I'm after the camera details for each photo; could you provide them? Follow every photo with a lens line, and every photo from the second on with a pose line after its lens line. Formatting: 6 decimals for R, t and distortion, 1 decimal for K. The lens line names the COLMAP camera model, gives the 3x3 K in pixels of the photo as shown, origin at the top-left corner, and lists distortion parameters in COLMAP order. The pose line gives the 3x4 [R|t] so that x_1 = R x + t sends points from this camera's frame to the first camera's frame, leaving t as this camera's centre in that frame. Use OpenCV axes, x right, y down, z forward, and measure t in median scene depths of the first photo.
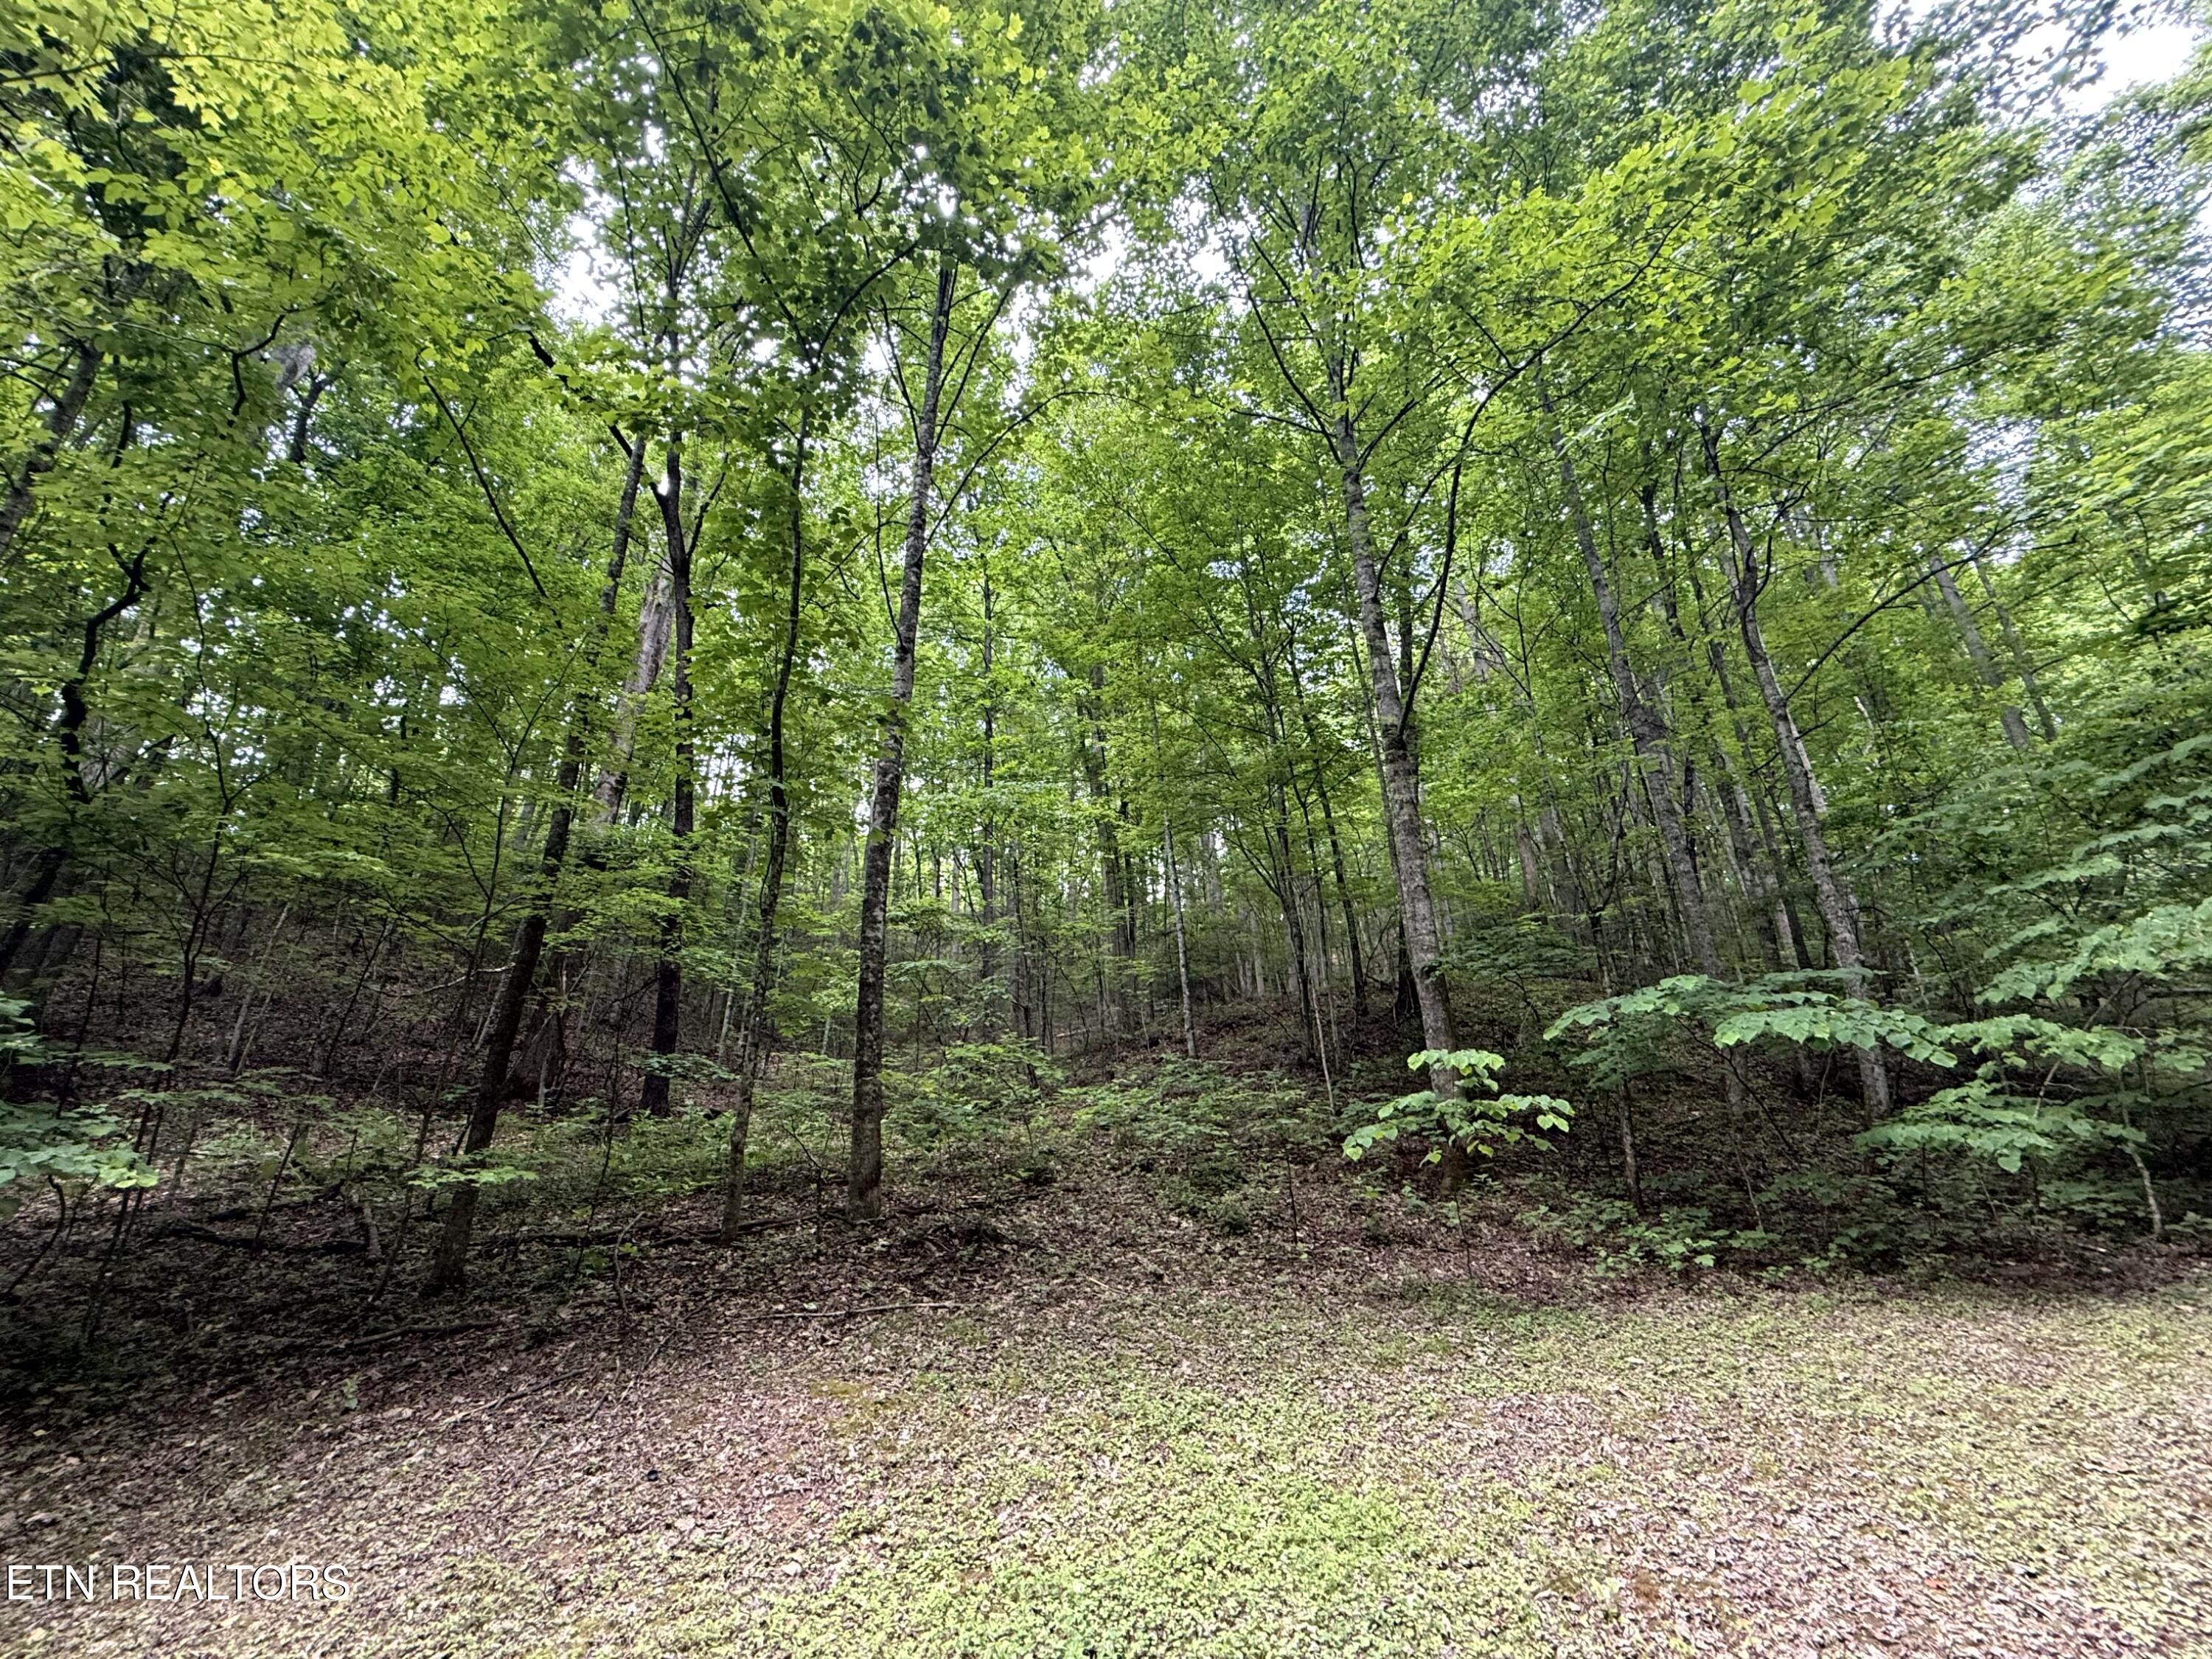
lens RADIAL K [[874.3, 0, 1106.0], [0, 874.3, 829.5], [0, 0, 1]] dist [0.000207, 0.000173]
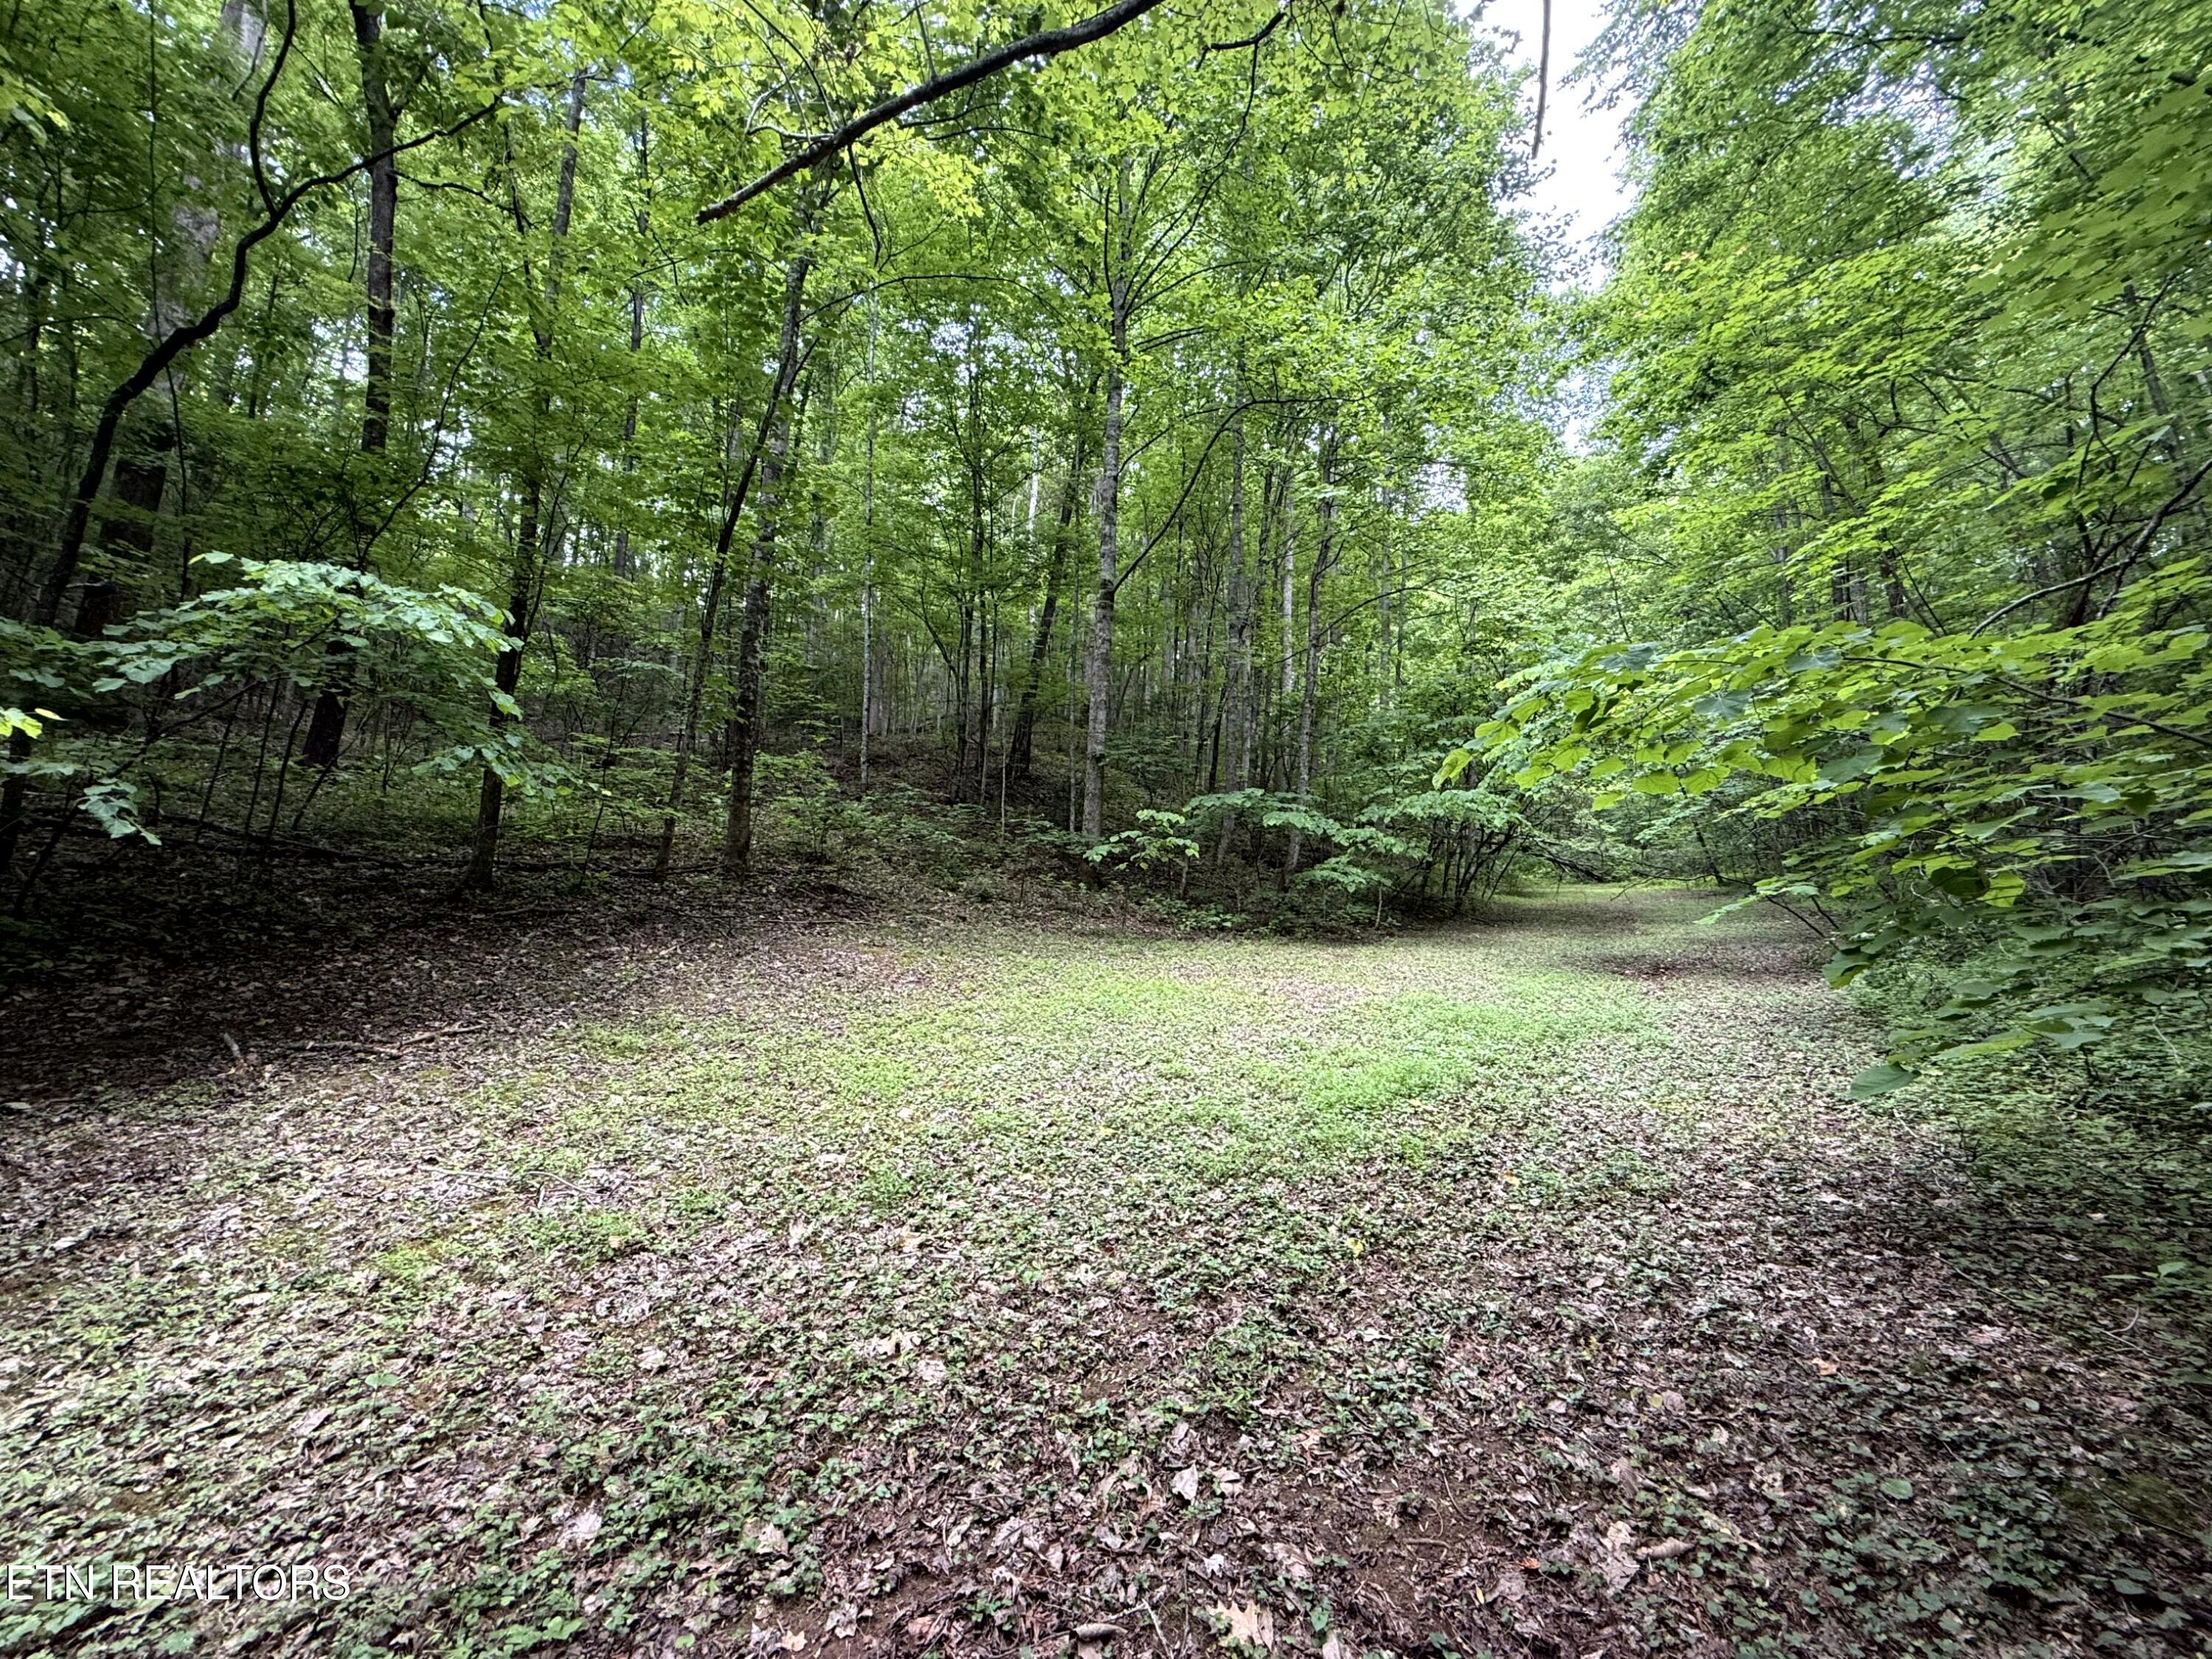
lens RADIAL K [[874.3, 0, 1106.0], [0, 874.3, 829.5], [0, 0, 1]] dist [0.000207, 0.000173]
pose [[0.832712, 0.113426, 0.541964, -0.680075], [-0.265639, 0.940635, 0.211285, -0.068257], [-0.485825, -0.319906, 0.813409, -0.446892]]
